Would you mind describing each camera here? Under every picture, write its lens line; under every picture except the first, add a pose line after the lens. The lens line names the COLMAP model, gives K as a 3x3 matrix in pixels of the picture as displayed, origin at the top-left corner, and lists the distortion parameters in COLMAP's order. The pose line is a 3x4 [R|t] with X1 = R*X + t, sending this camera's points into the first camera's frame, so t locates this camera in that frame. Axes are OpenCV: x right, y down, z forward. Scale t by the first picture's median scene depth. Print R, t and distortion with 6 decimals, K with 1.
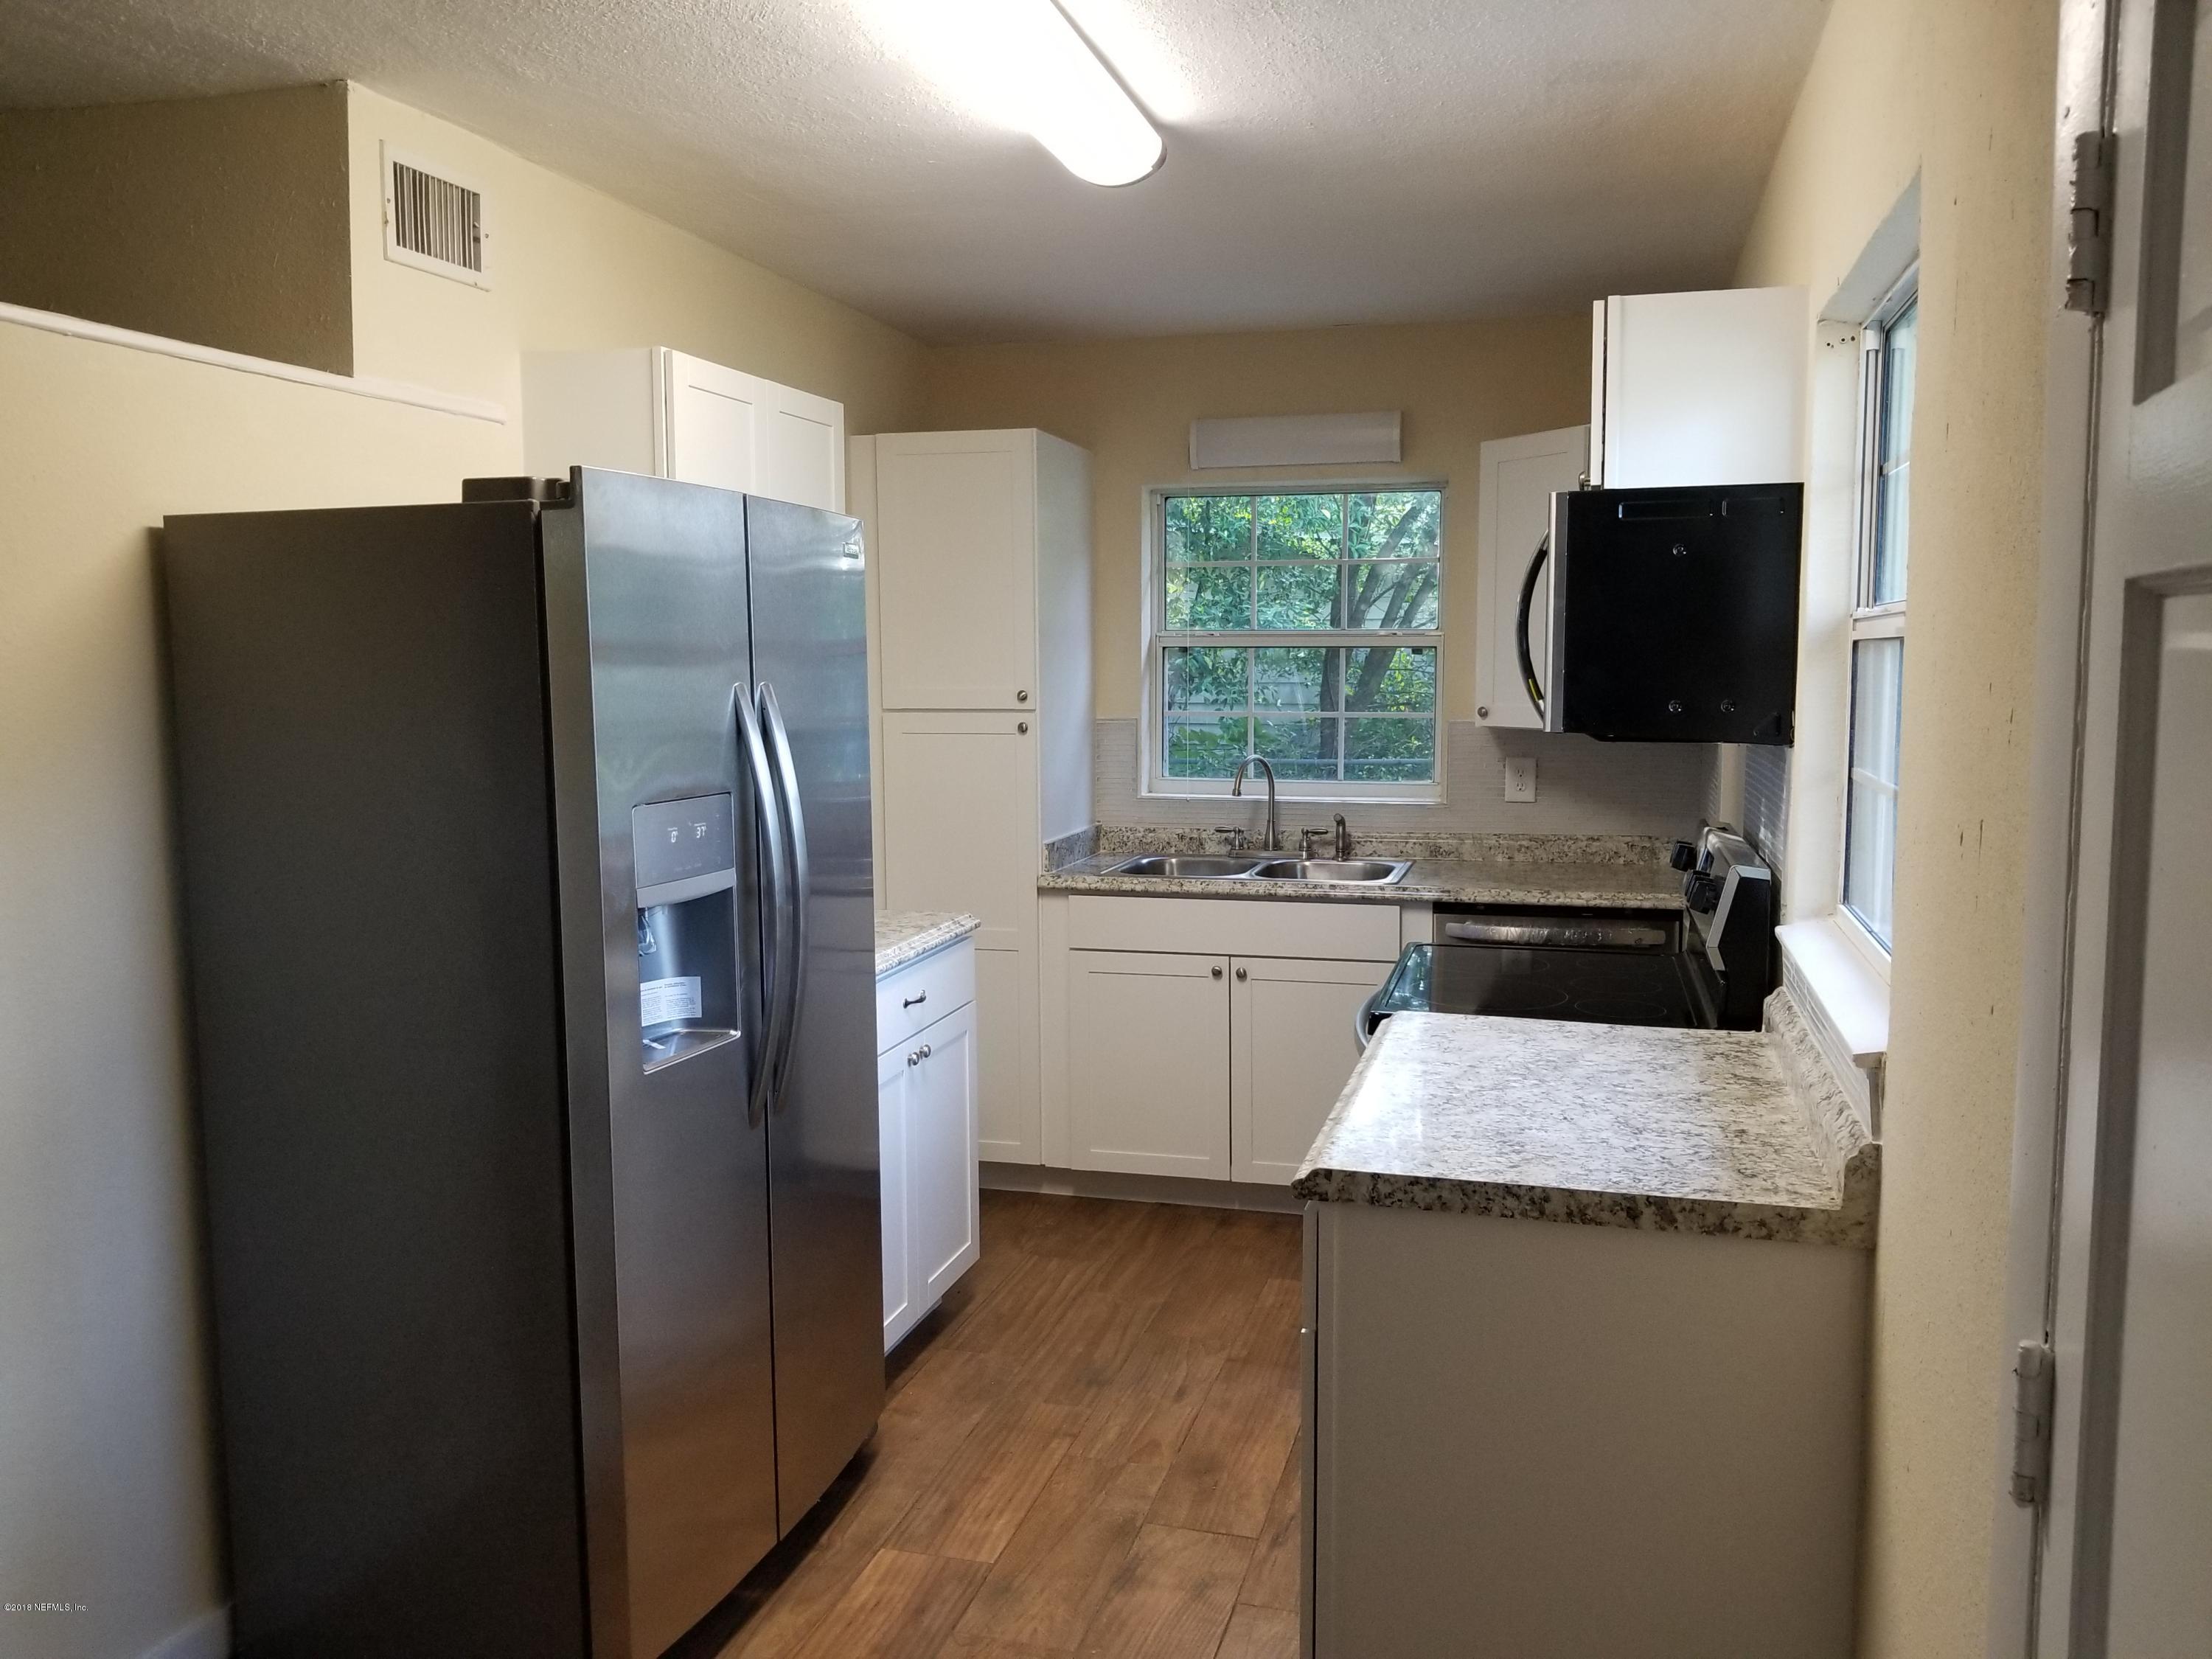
lens RADIAL K [[1705.5, 0, 1106.3], [0, 1705.5, 800.3], [0, 0, 1]] dist [0.101023, -0.189120]
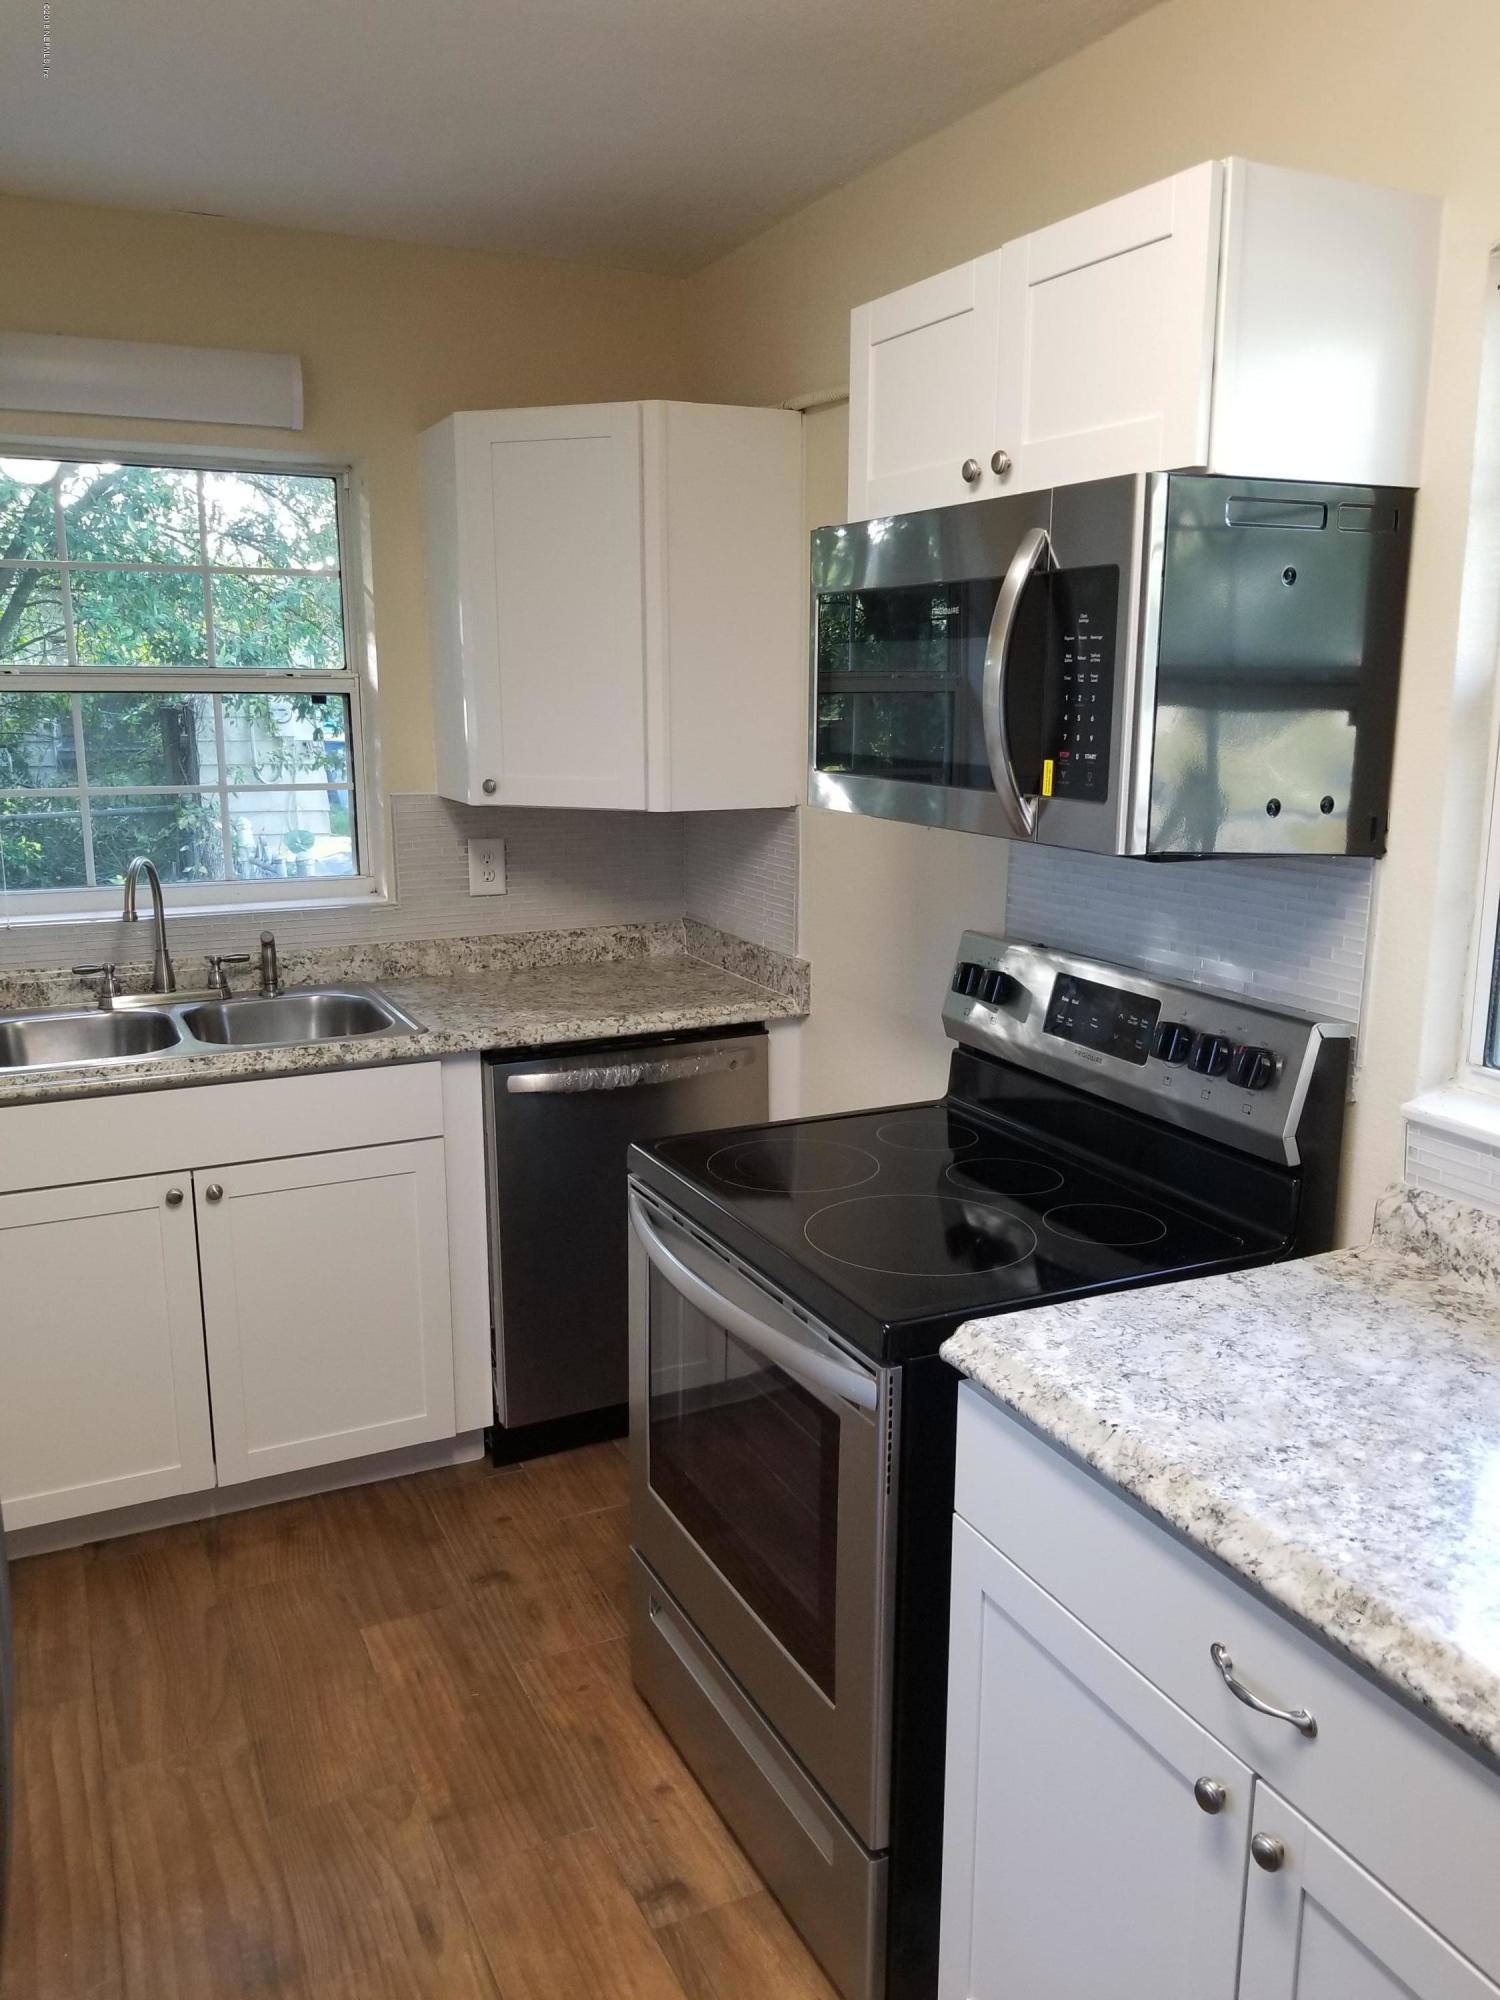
lens RADIAL K [[1550.7, 0, 759.9], [0, 1550.7, 1000.3], [0, 0, 1]] dist [0.080782, -0.143045]
pose [[0.750633, -0.127227, 0.648354, -0.186324], [0.050653, 0.989479, 0.135522, -0.057135], [-0.658775, -0.068887, 0.749180, 0.508116]]
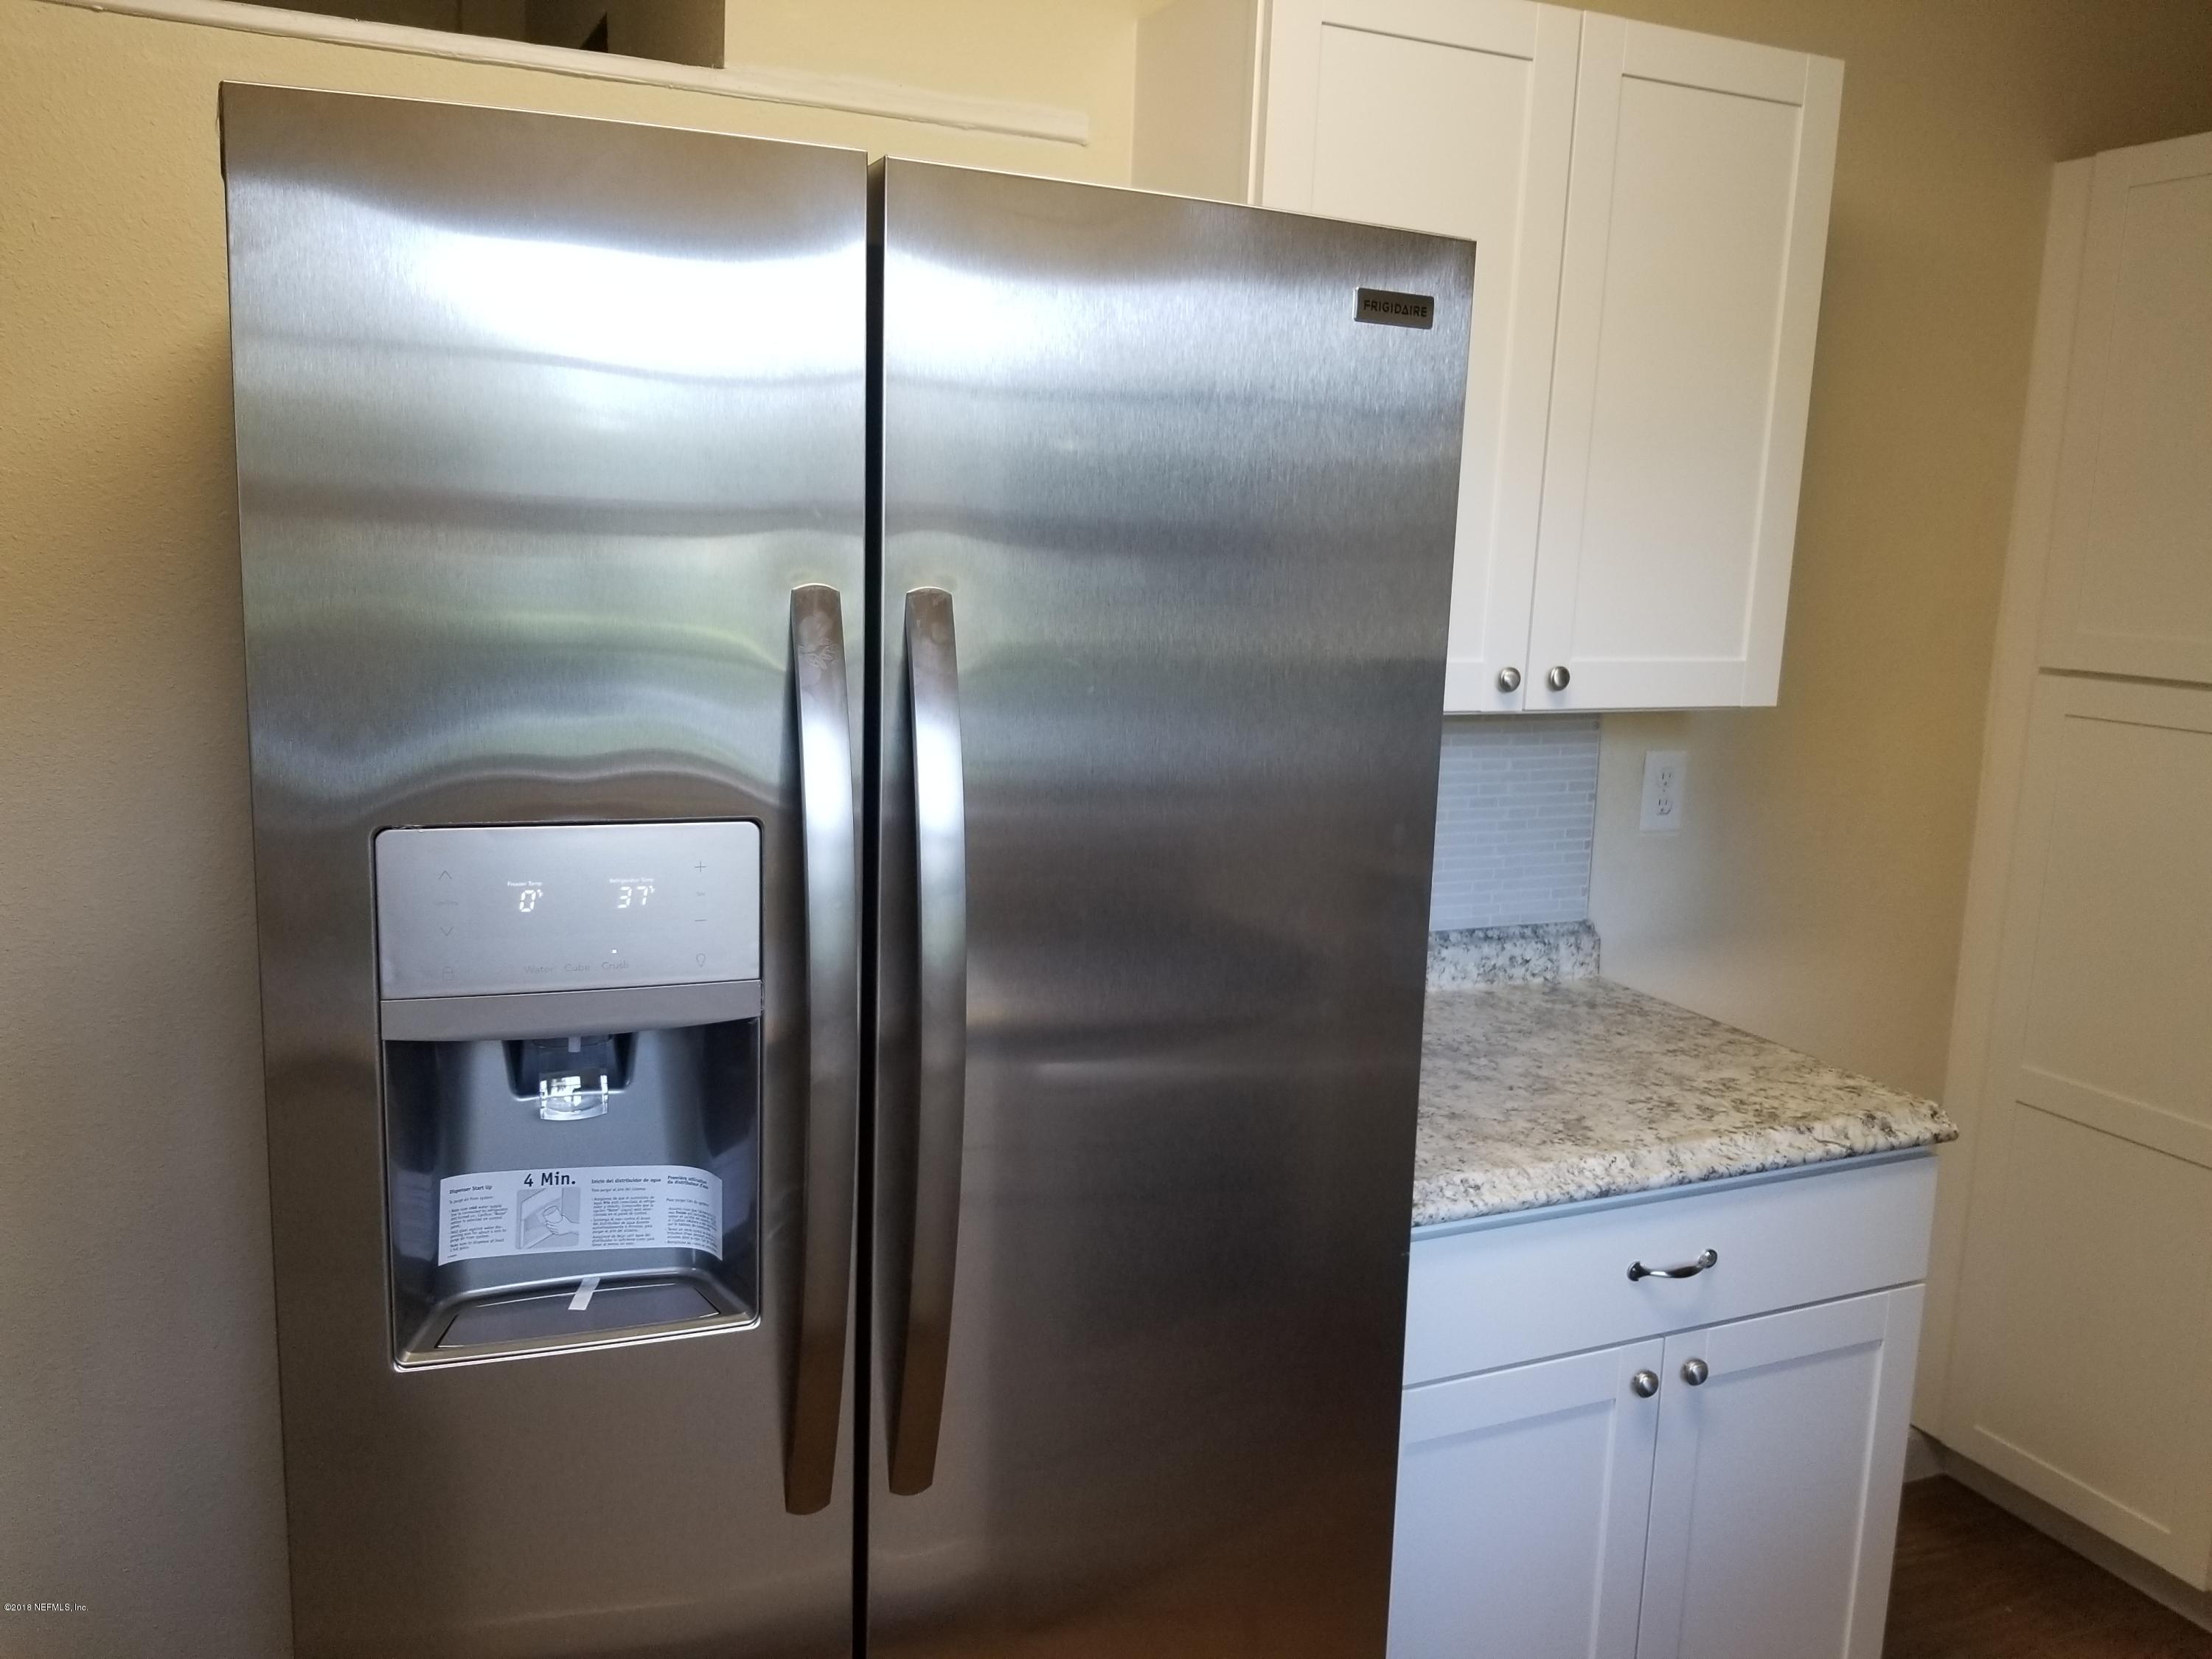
lens RADIAL K [[1705.5, 0, 1106.3], [0, 1705.5, 800.3], [0, 0, 1]] dist [0.101023, -0.189120]
pose [[0.640555, 0.149607, -0.753198, 0.134589], [-0.107037, 0.988658, 0.105346, -0.049022], [0.760416, 0.013140, 0.649304, 0.554339]]
